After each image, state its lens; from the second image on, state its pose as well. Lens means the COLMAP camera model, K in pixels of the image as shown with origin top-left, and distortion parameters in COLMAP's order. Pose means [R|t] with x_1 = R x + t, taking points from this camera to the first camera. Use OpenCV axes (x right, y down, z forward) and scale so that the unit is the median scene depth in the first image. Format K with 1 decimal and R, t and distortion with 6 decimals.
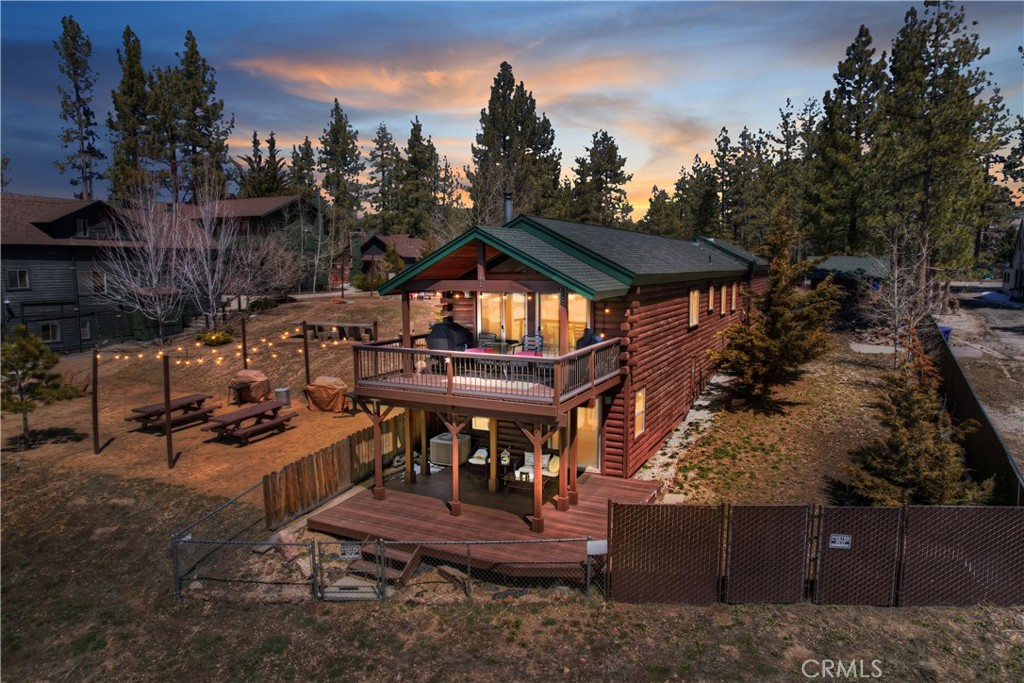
lens RADIAL K [[661.7, 0, 515.7], [0, 661.7, 344.2], [0, 0, 1]] dist [-0.035190, 0.000853]
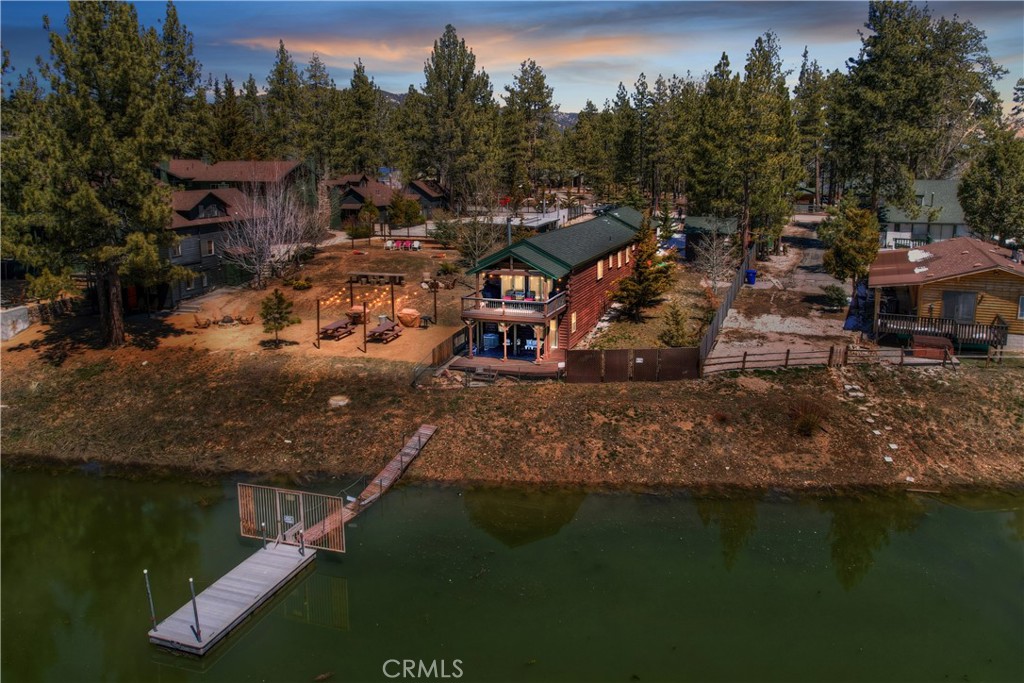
lens RADIAL K [[796.4, 0, 512.9], [0, 796.4, 310.1], [0, 0, 1]] dist [-0.044303, 0.002151]
pose [[0.992739, -0.021902, 0.118275, -0.264644], [0.014013, 0.997646, 0.067125, -0.096916], [-0.119466, -0.064980, 0.990709, -1.300511]]
